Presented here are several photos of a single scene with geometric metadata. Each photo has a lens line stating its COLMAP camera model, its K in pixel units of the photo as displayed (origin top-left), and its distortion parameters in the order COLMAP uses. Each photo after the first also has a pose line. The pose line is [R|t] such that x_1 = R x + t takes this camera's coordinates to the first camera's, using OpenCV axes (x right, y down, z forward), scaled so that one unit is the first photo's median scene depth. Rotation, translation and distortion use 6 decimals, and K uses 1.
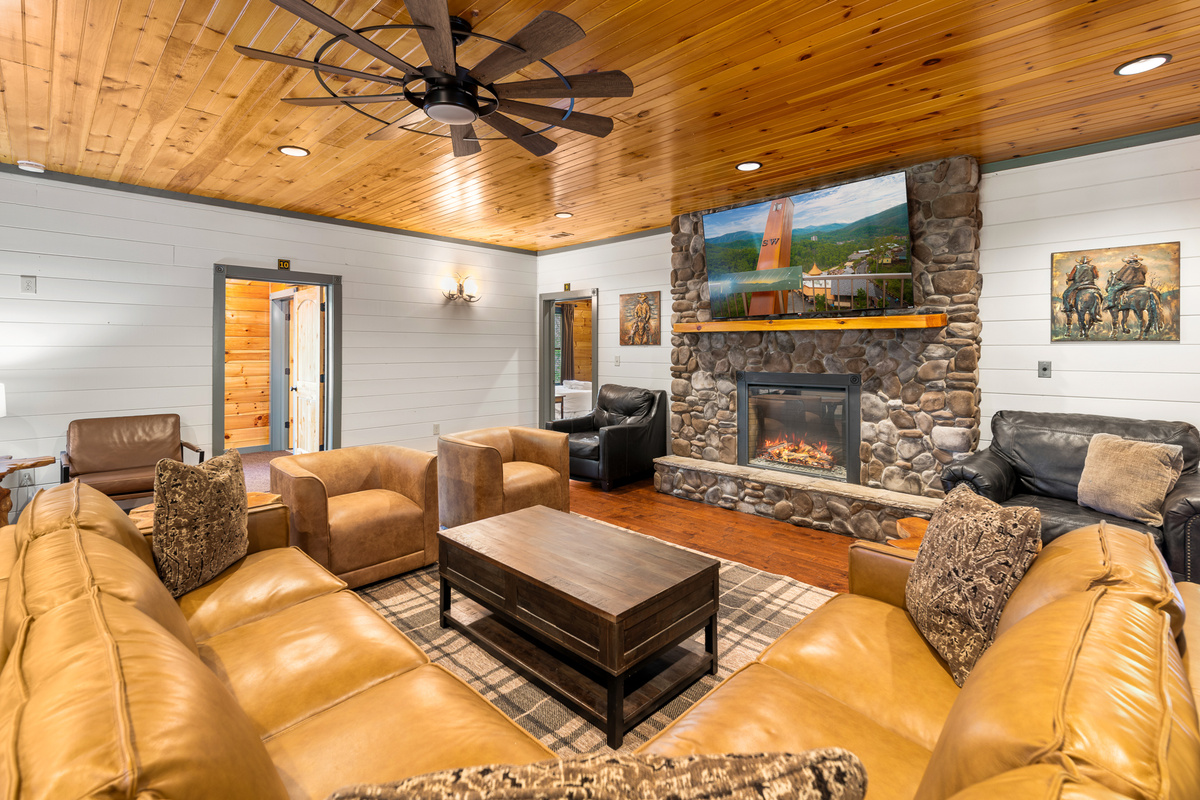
lens RADIAL K [[533.1, 0, 601.9], [0, 533.1, 346.7], [0, 0, 1]] dist [0.006696, -0.001867]
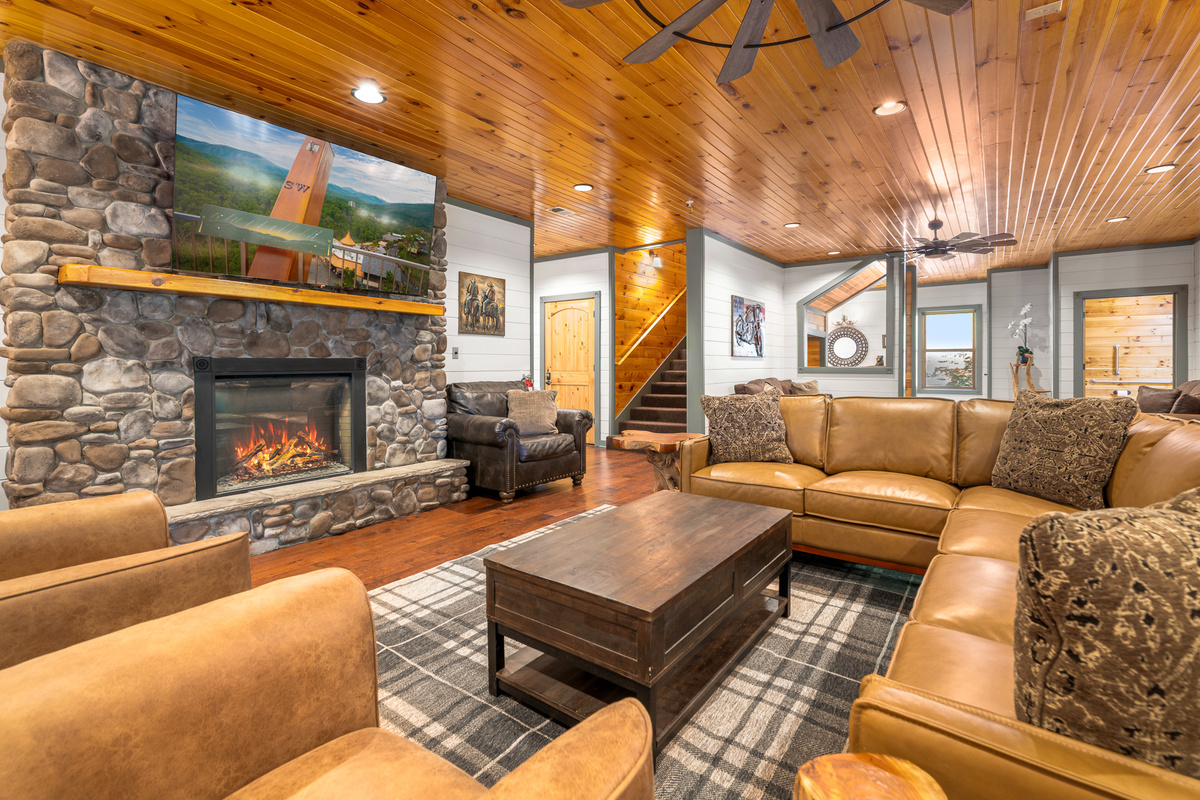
lens RADIAL K [[533.1, 0, 614.2], [0, 533.1, 365.3], [0, 0, 1]] dist [0.006696, -0.001867]
pose [[-0.137141, -0.001855, 0.990550, -0.544667], [-0.002226, 0.999996, 0.001565, 0.063202], [-0.990549, -0.001991, -0.137145, 0.689042]]
